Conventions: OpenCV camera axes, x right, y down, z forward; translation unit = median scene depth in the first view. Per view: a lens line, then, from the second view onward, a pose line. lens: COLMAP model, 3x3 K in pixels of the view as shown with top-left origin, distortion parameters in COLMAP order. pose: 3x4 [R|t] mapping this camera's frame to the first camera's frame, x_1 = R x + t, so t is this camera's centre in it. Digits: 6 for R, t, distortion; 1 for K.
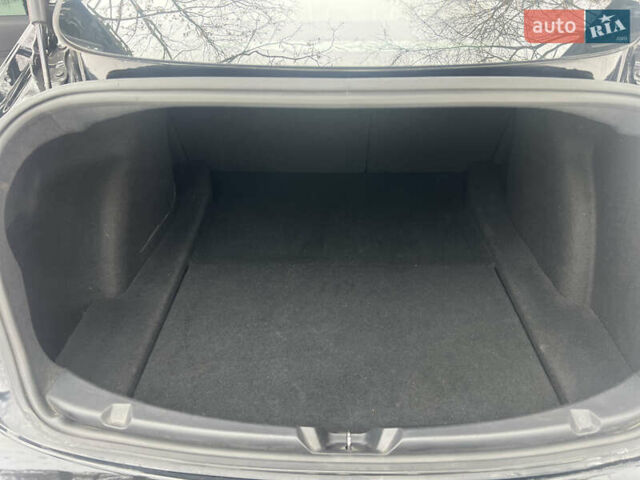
lens RADIAL K [[498.8, 0, 322.3], [0, 498.8, 239.1], [0, 0, 1]] dist [-0.024886, -0.015703]
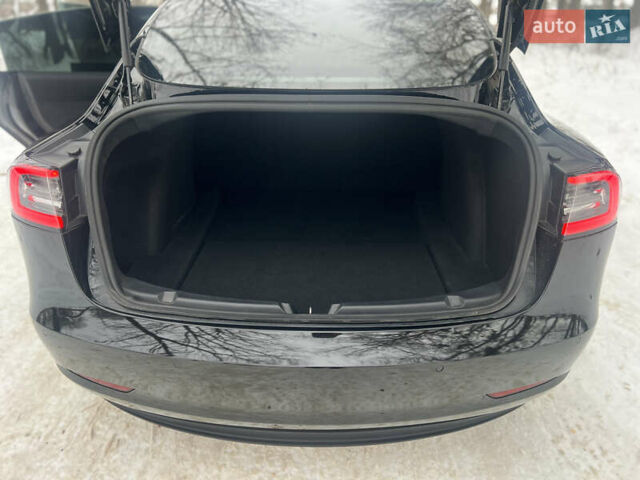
lens RADIAL K [[498.8, 0, 318.5], [0, 498.8, 241.8], [0, 0, 1]] dist [-0.024886, -0.015703]
pose [[0.999922, 0.012468, 0.000283, 0.071558], [-0.012351, 0.993153, -0.116167, 0.340177], [-0.001729, 0.116154, 0.993230, -0.601407]]
